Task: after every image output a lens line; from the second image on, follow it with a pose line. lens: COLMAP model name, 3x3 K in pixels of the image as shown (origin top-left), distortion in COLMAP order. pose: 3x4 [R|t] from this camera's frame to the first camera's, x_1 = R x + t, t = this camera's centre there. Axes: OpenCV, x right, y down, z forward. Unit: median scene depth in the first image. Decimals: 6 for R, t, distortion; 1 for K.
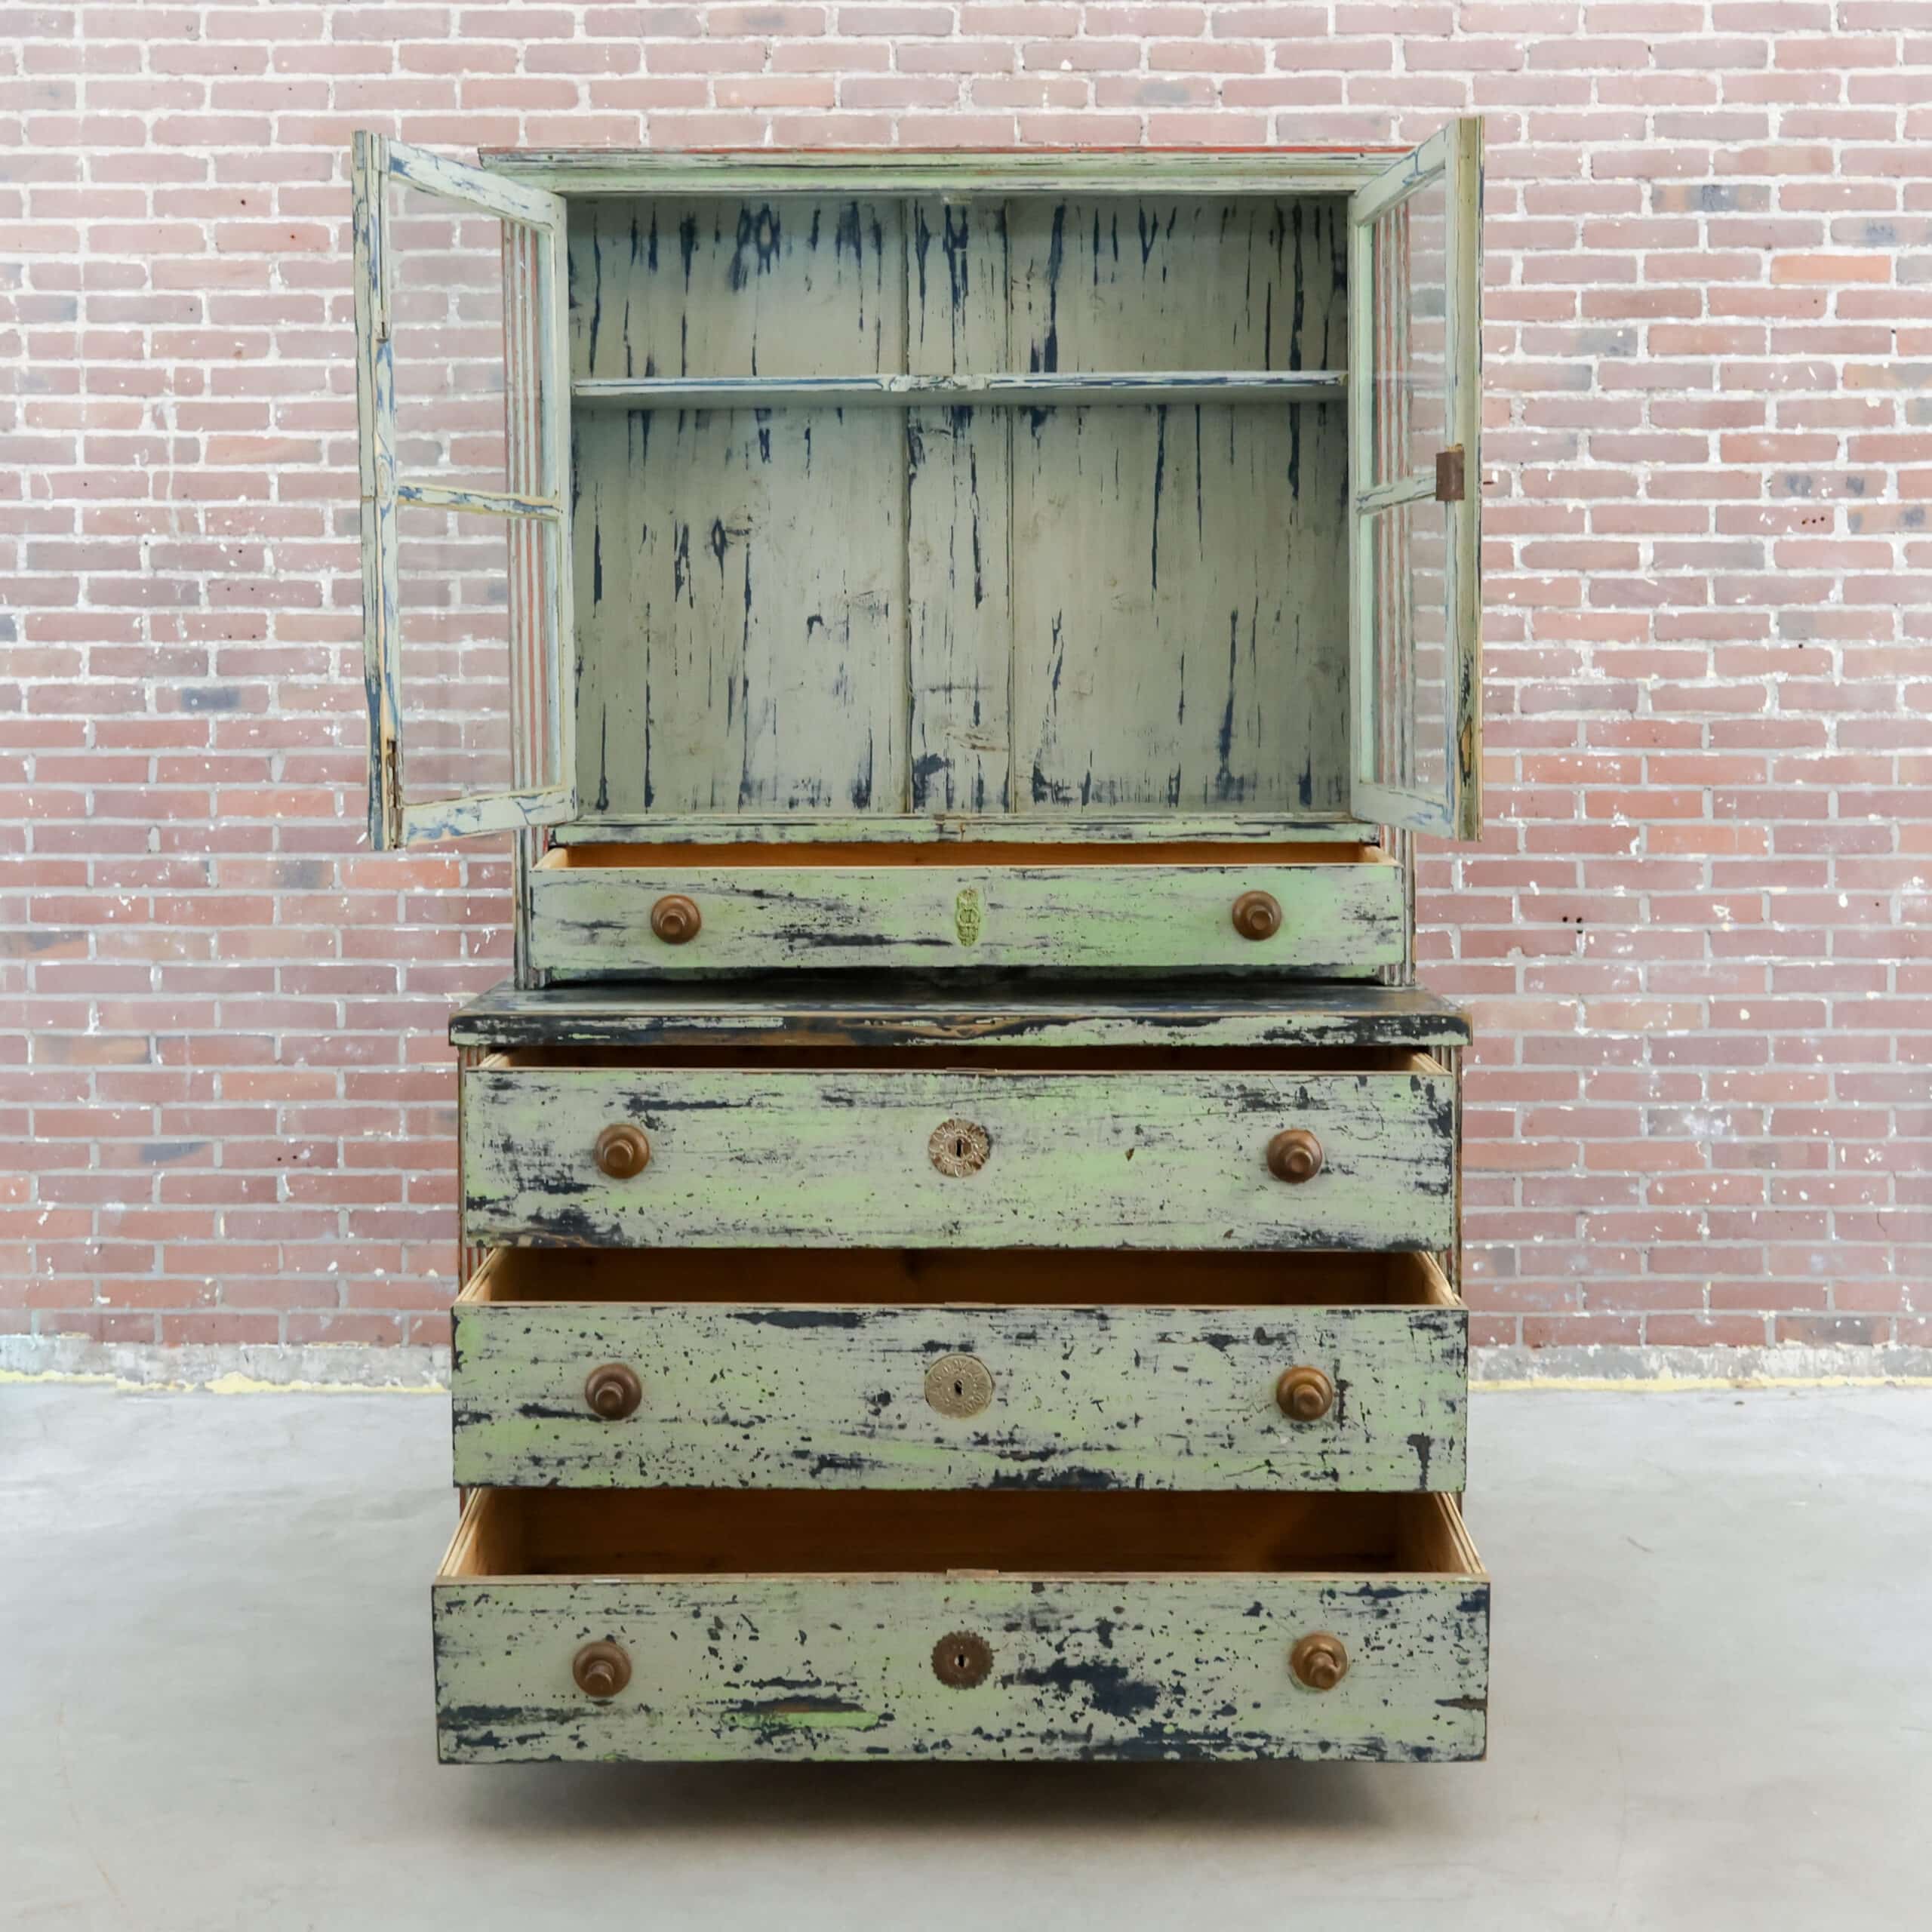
lens RADIAL K [[2890.5, 0, 946.1], [0, 2890.5, 856.9], [0, 0, 1]] dist [-0.001723, 0.002777]
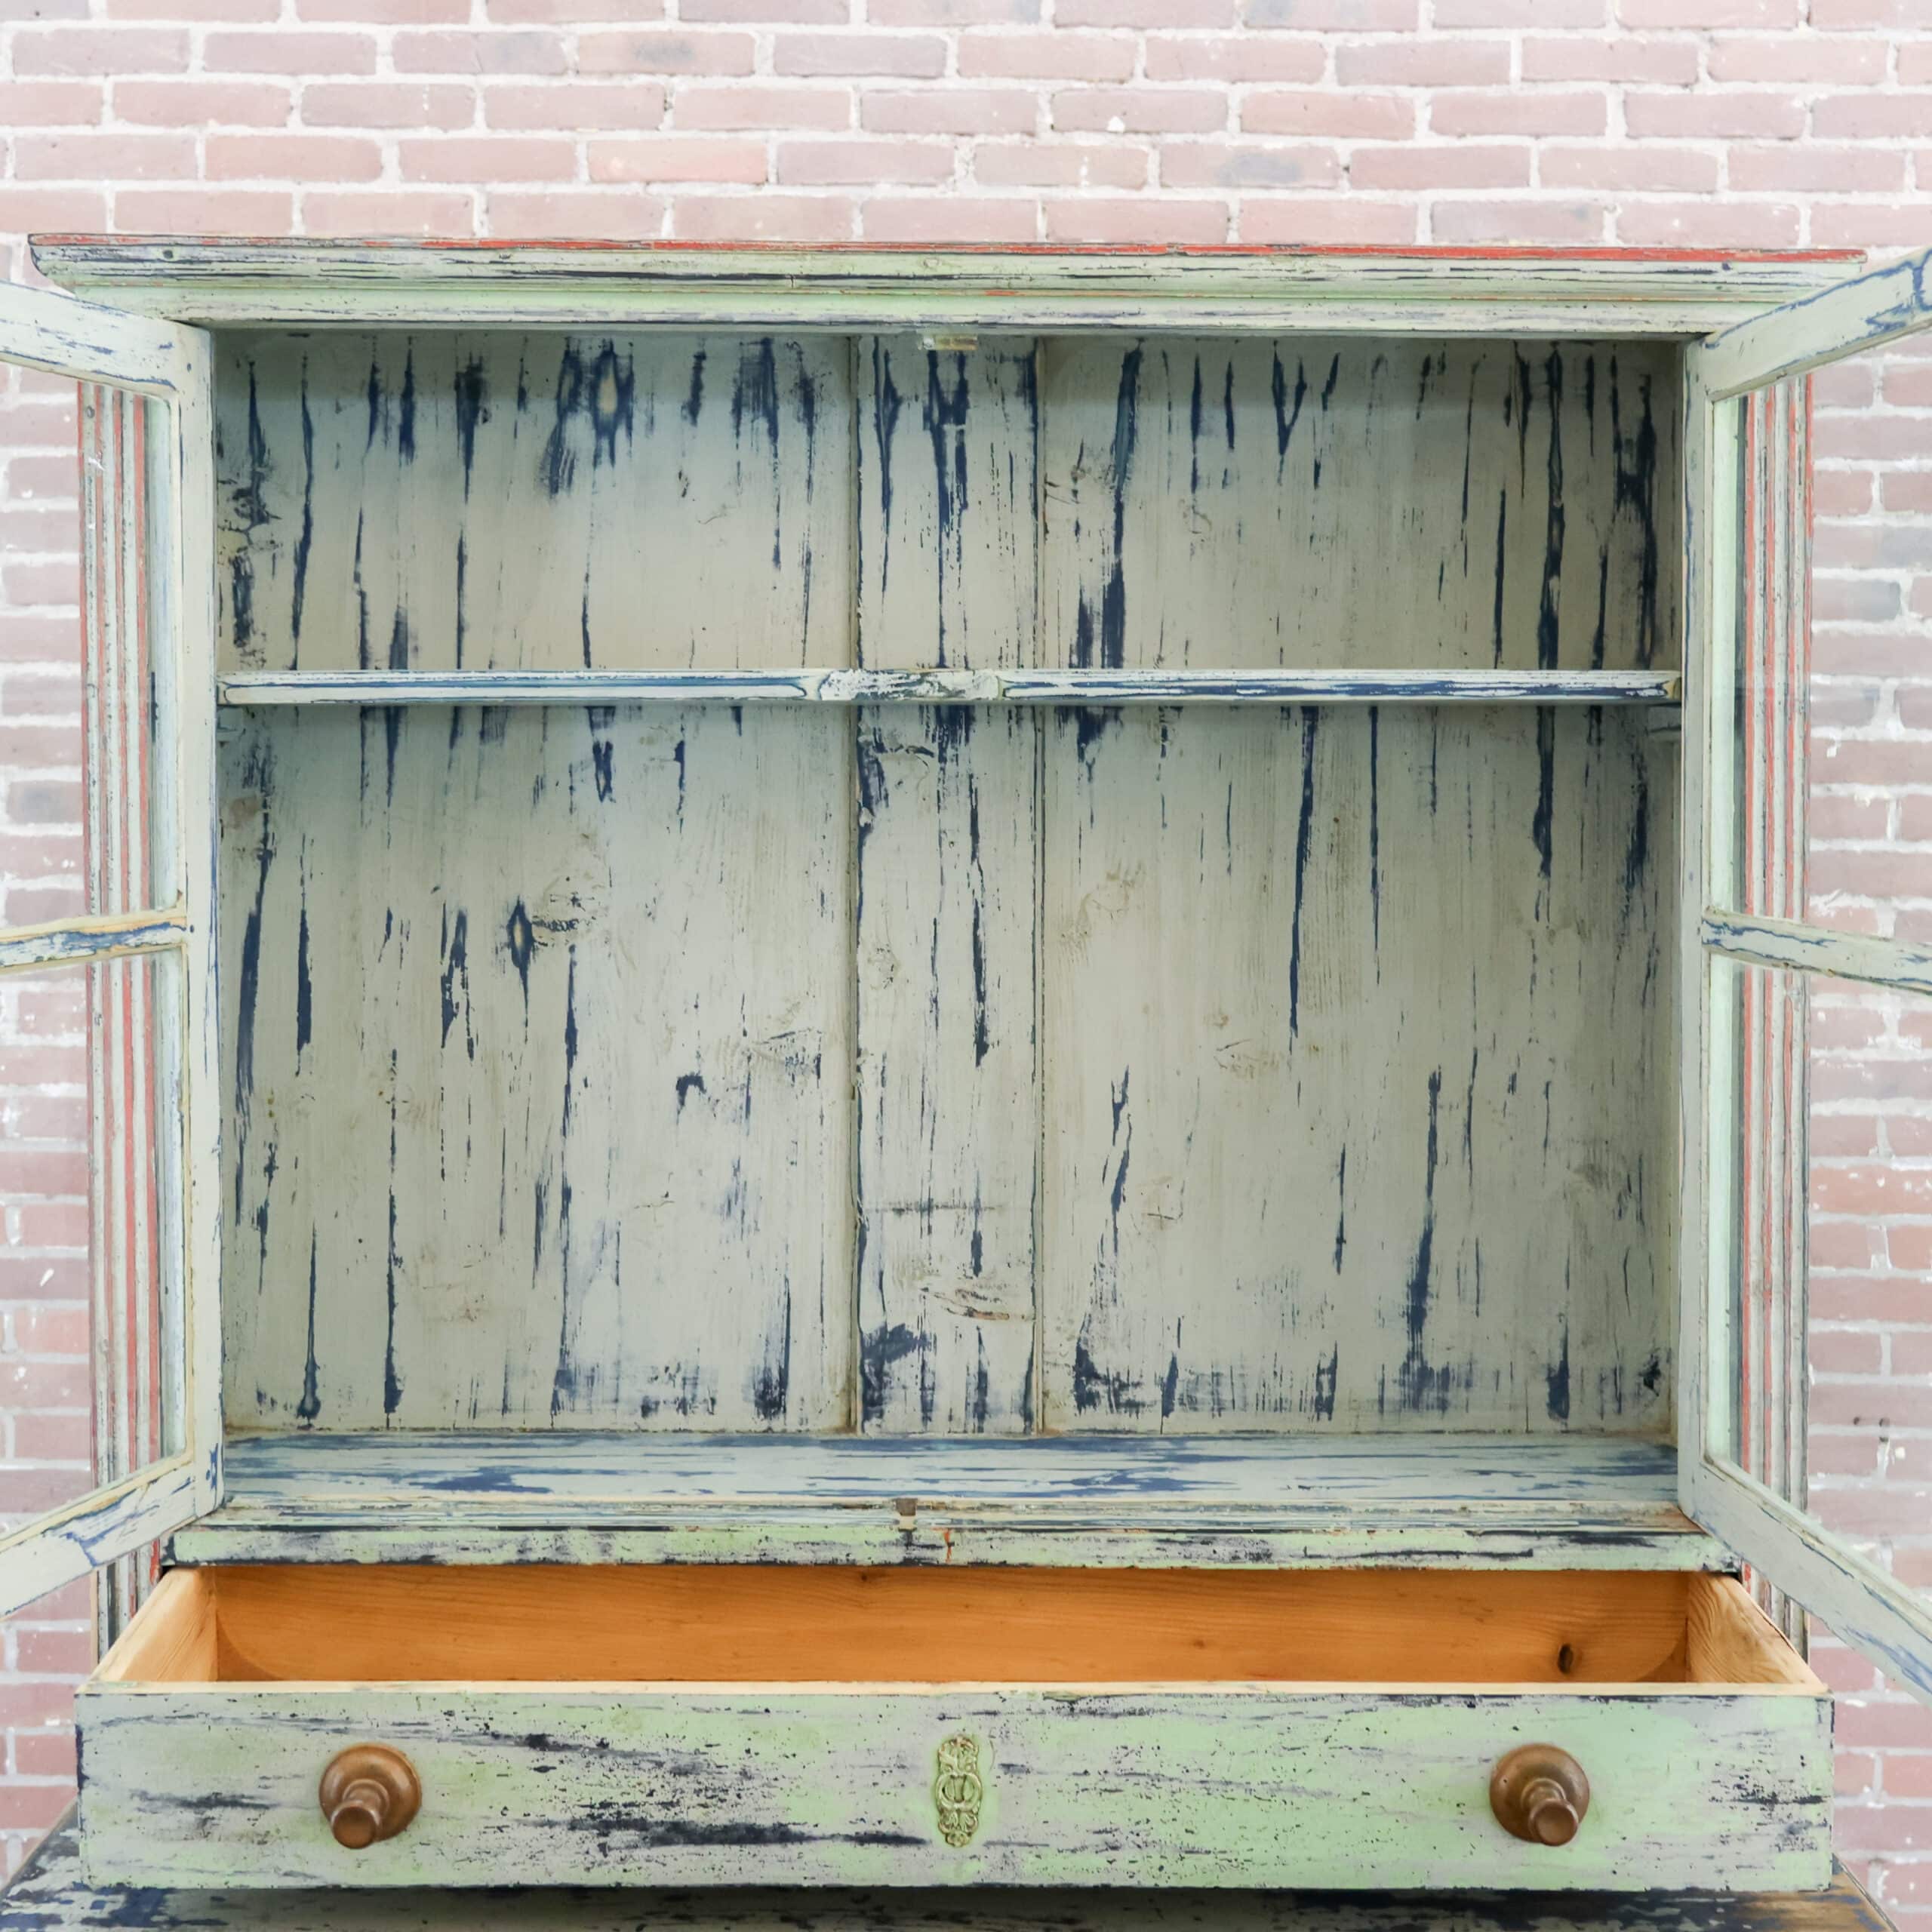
lens RADIAL K [[2722.4, 0, 960.1], [0, 2722.4, 931.7], [0, 0, 1]] dist [-0.003328, 0.017216]
pose [[0.999928, 0.008342, 0.008659, 0.002274], [-0.008379, 0.999956, 0.004239, -0.114147], [-0.008623, -0.004311, 0.999954, 0.470542]]
